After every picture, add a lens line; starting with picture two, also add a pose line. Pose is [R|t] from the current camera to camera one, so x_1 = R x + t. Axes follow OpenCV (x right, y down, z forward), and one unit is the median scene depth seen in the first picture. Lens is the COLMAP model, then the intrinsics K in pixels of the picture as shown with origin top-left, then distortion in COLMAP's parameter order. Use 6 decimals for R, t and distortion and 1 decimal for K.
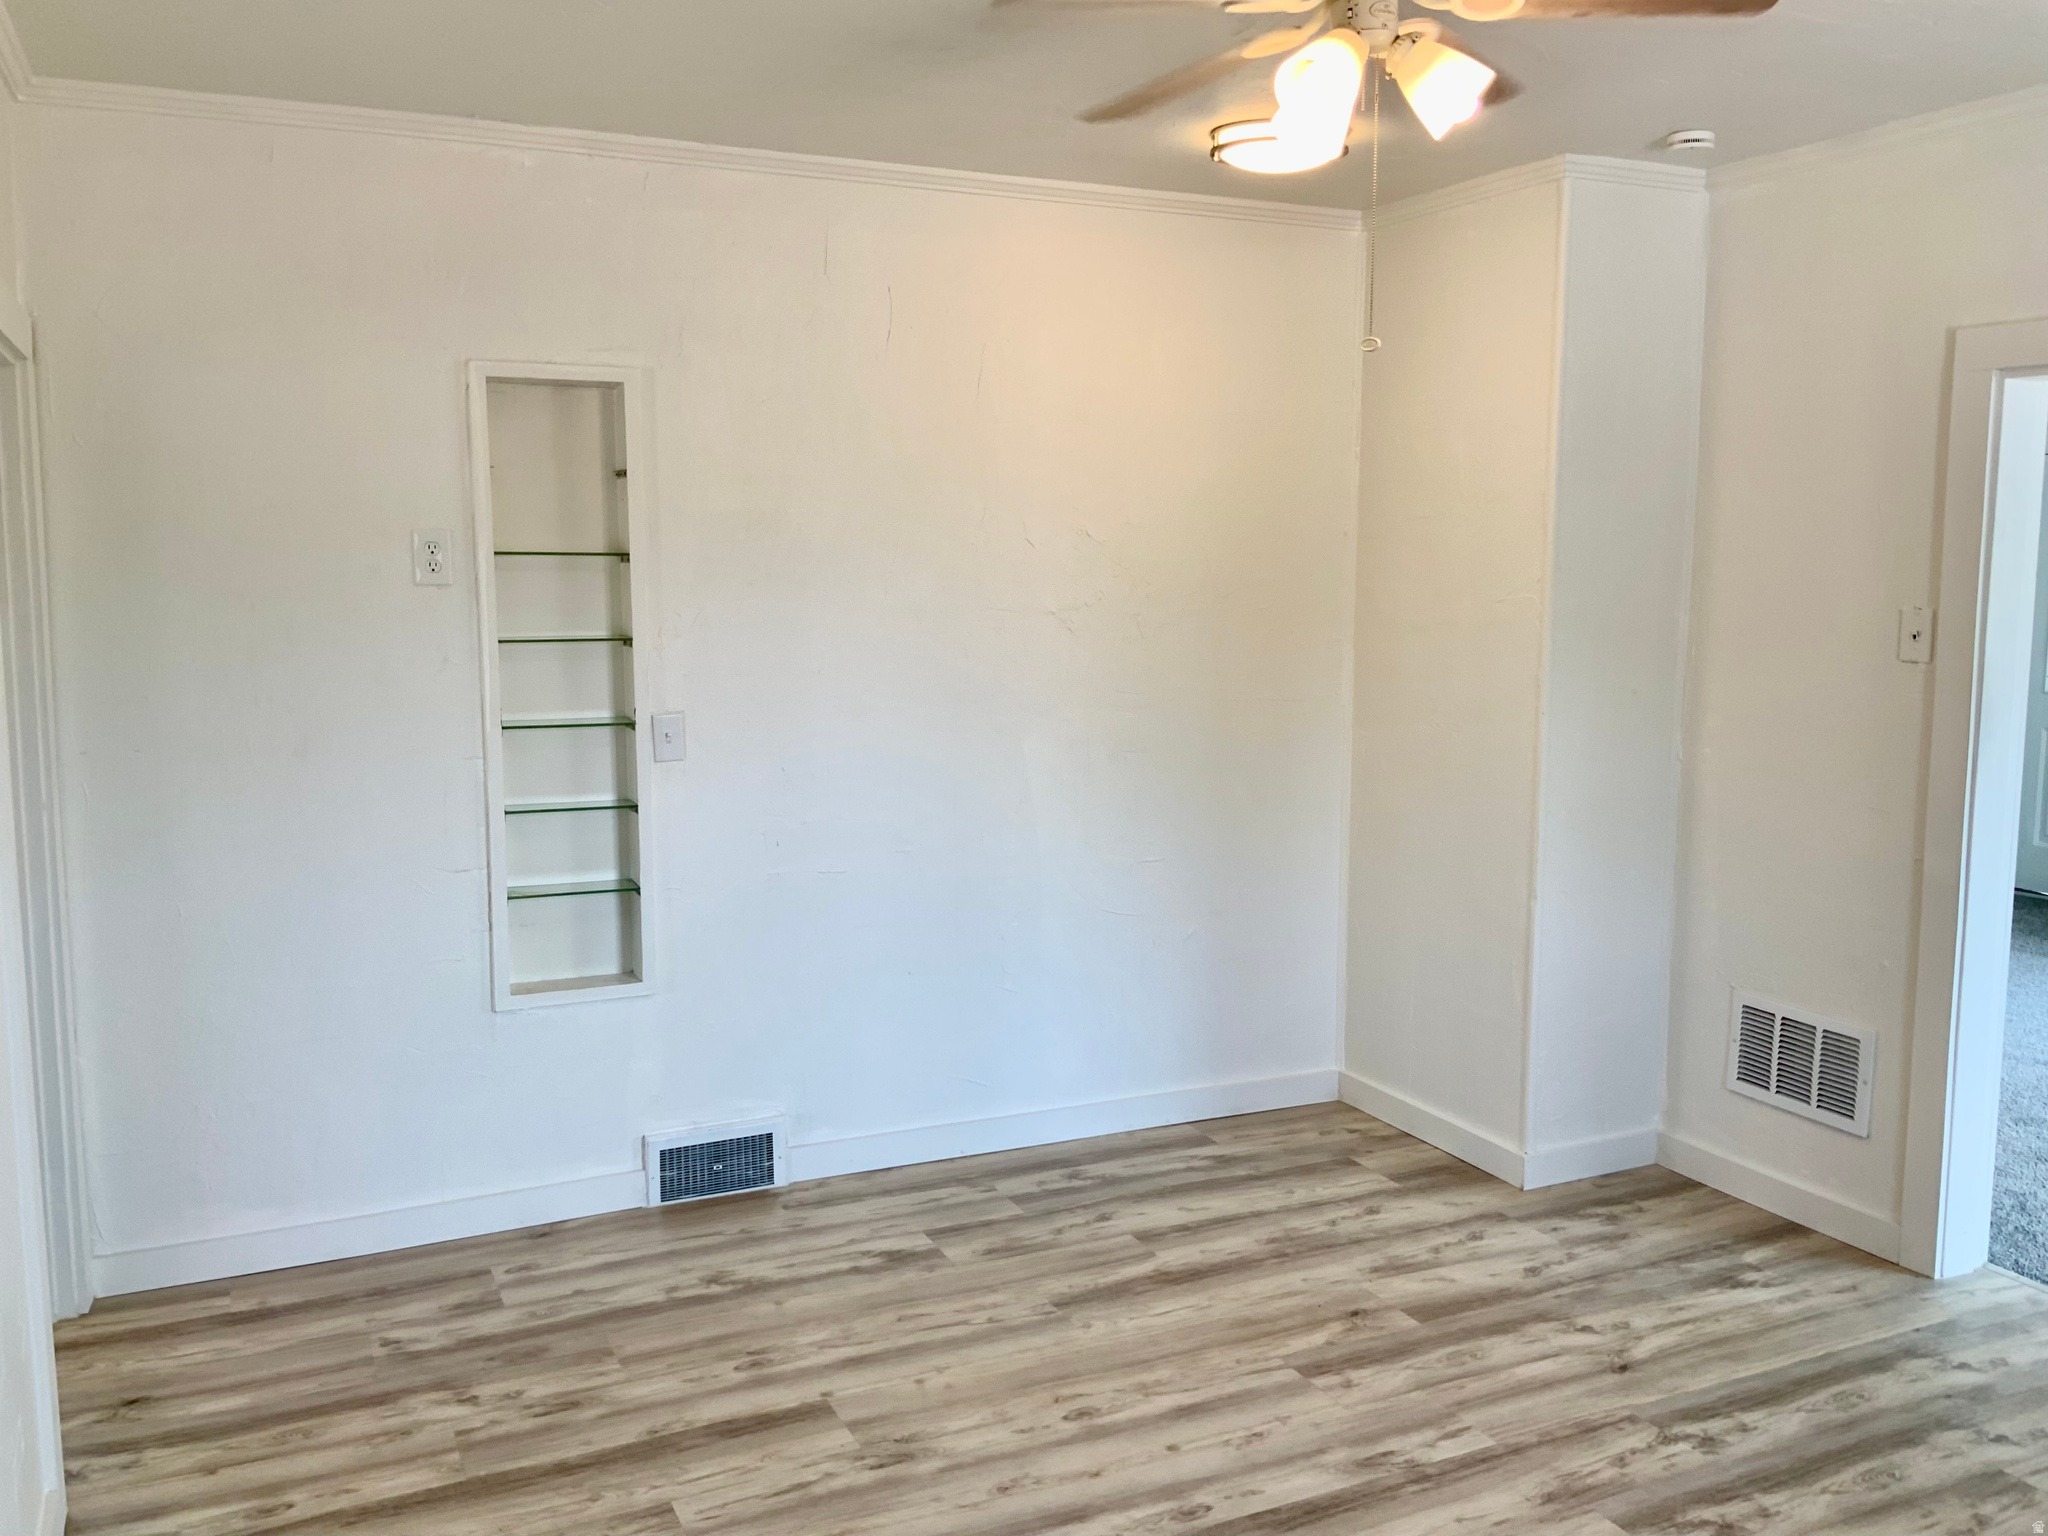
lens RADIAL K [[1718.8, 0, 1024.0], [0, 1718.8, 768.0], [0, 0, 1]] dist [-0.006413, -0.024266]
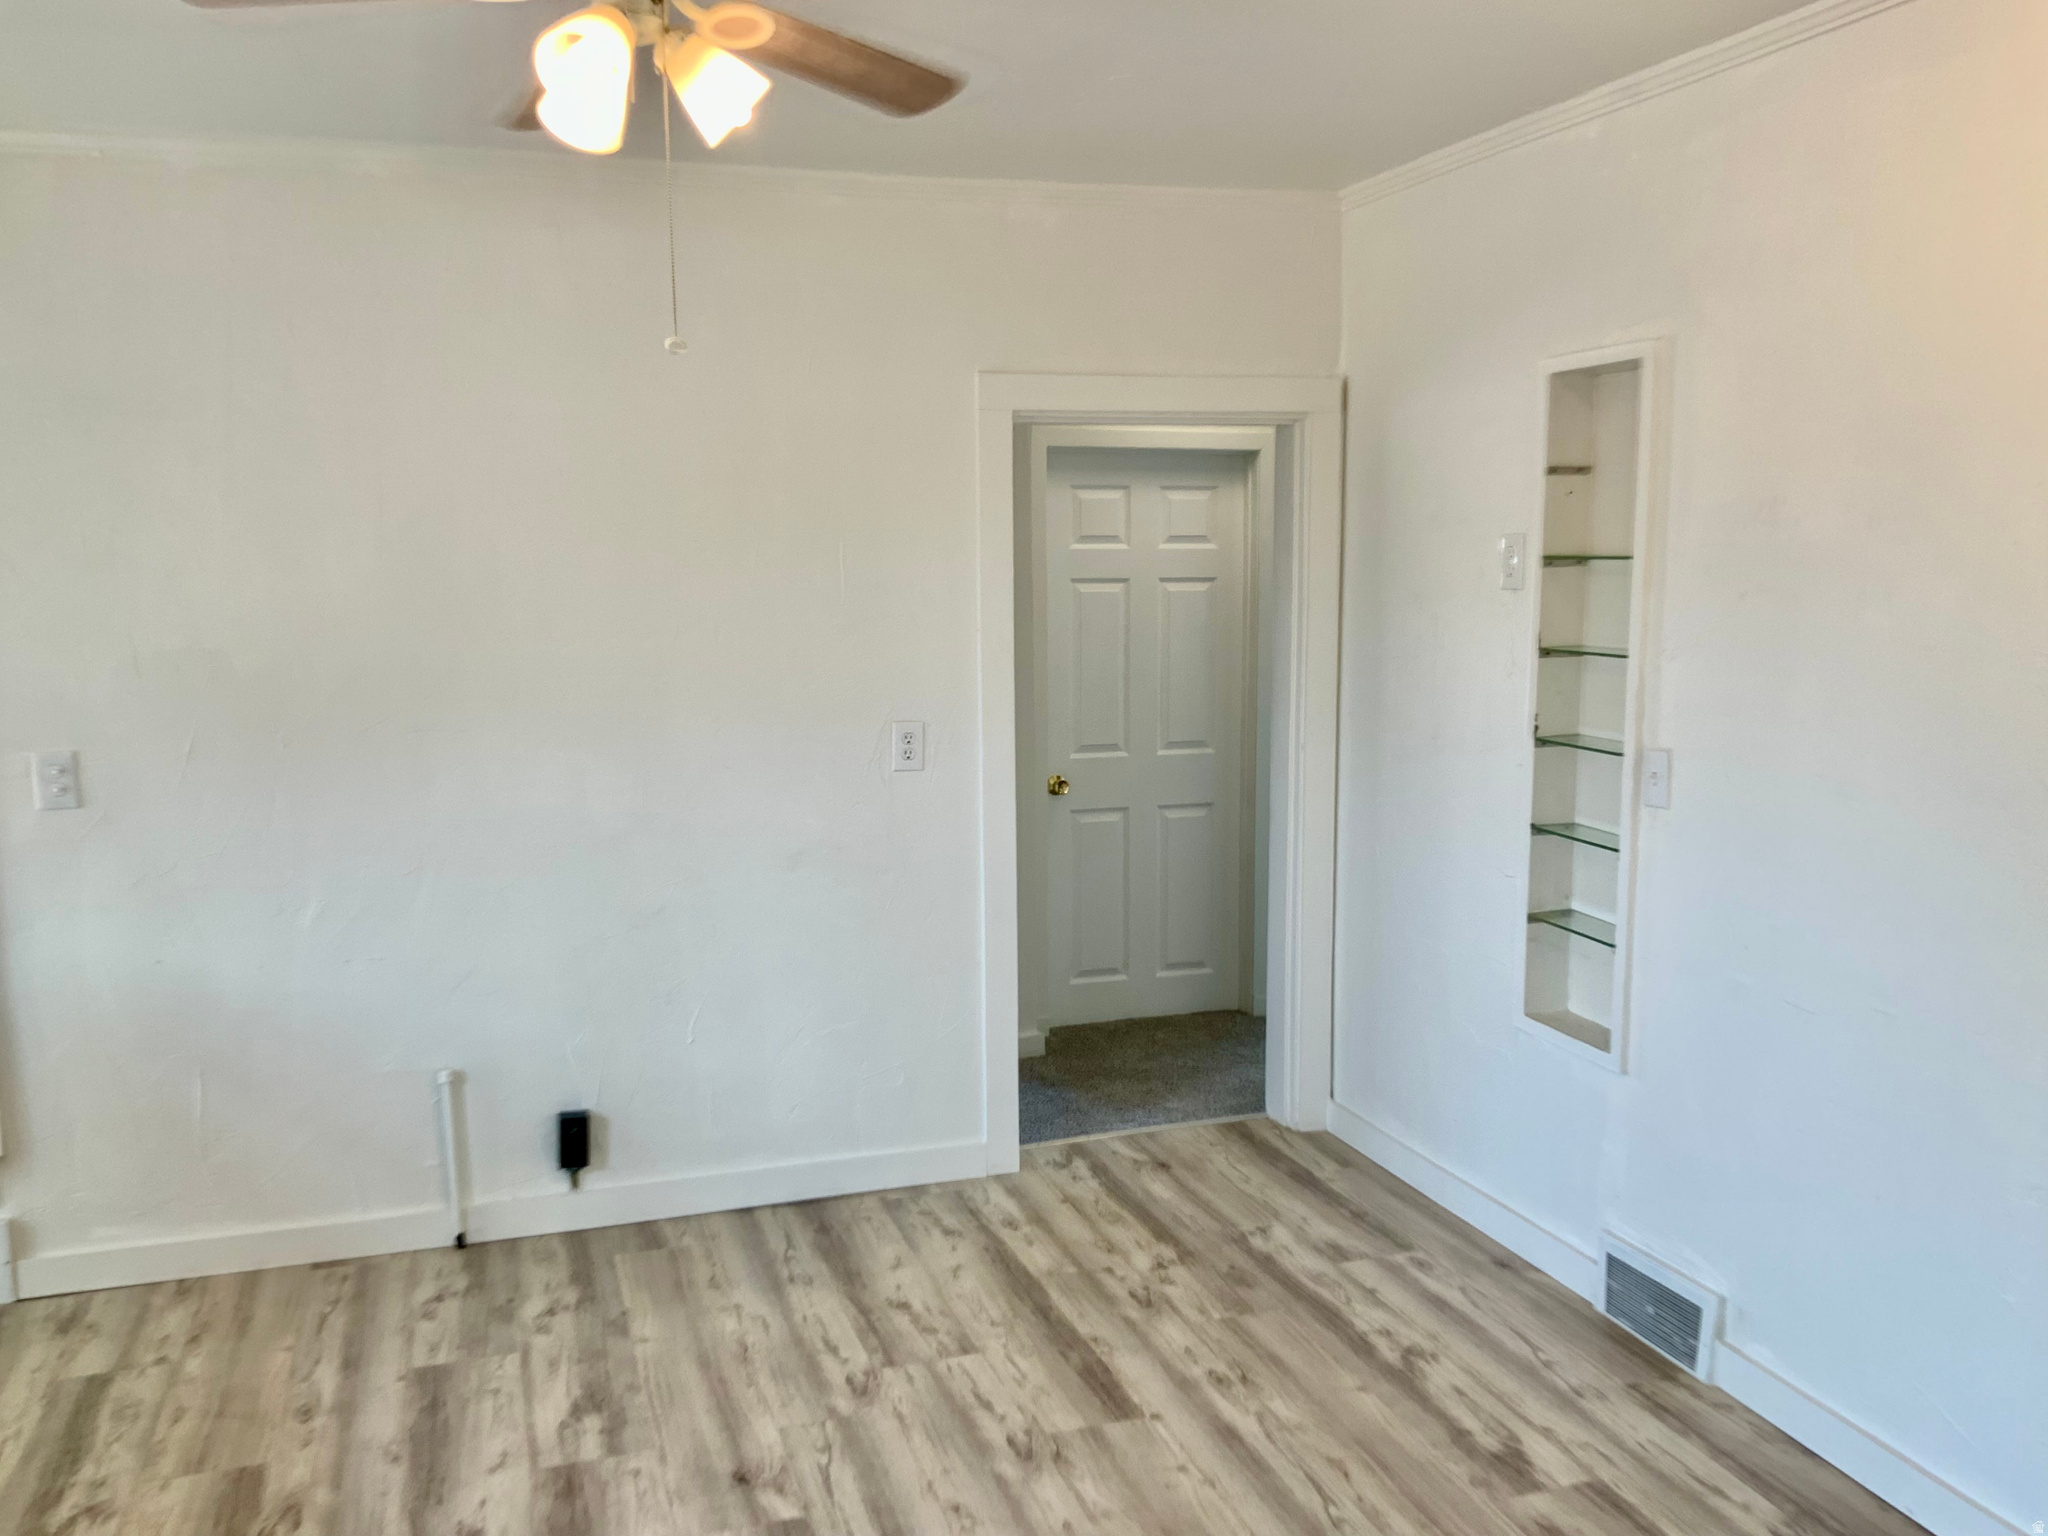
lens RADIAL K [[1718.8, 0, 1024.0], [0, 1718.8, 768.0], [0, 0, 1]] dist [-0.006413, -0.024266]
pose [[-0.133566, 0.128564, -0.982665, 0.736120], [-0.119567, 0.982216, 0.144757, -0.120537], [0.983801, 0.136829, -0.115819, 0.895476]]
